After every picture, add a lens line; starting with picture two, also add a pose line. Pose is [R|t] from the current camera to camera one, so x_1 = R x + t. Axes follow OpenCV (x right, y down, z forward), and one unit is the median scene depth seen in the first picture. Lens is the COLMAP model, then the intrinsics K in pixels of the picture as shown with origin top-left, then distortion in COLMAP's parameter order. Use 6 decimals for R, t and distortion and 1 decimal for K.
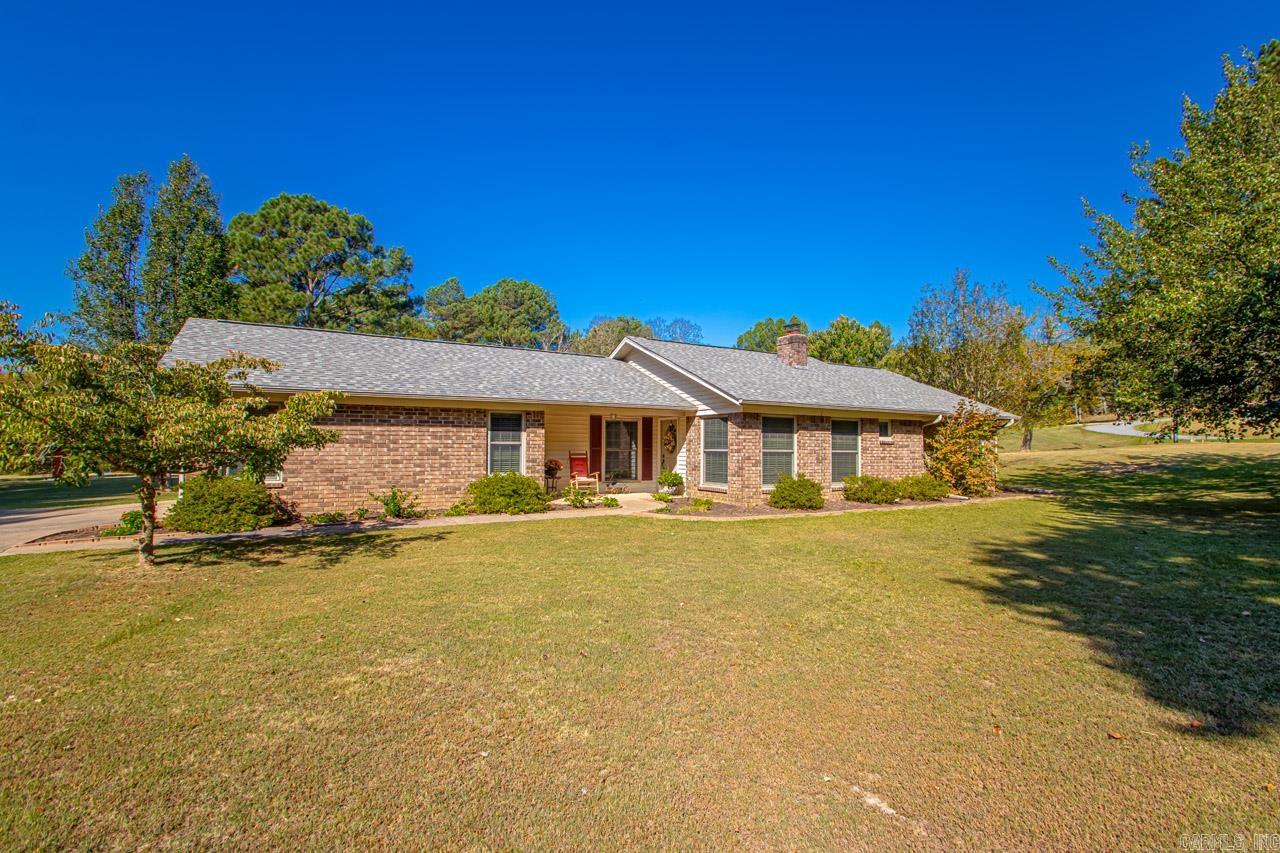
lens RADIAL K [[593.2, 0, 627.2], [0, 593.2, 430.6], [0, 0, 1]] dist [0.004480, -0.008241]
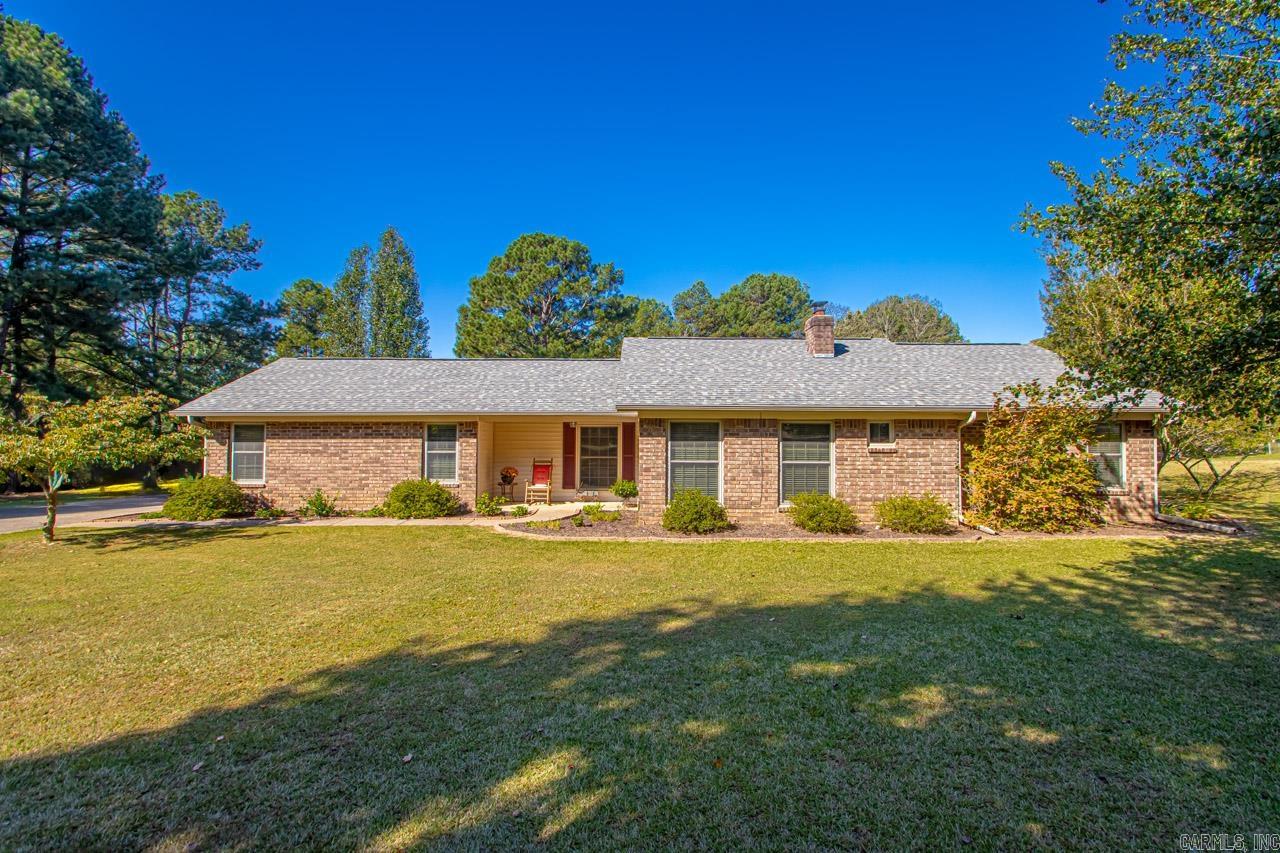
lens RADIAL K [[593.2, 0, 632.8], [0, 593.2, 428.9], [0, 0, 1]] dist [0.004480, -0.008241]
pose [[0.864139, -0.014772, -0.503036, 0.585319], [0.018122, 0.999834, 0.001772, -0.015451], [0.502927, -0.010647, 0.864263, 0.212699]]
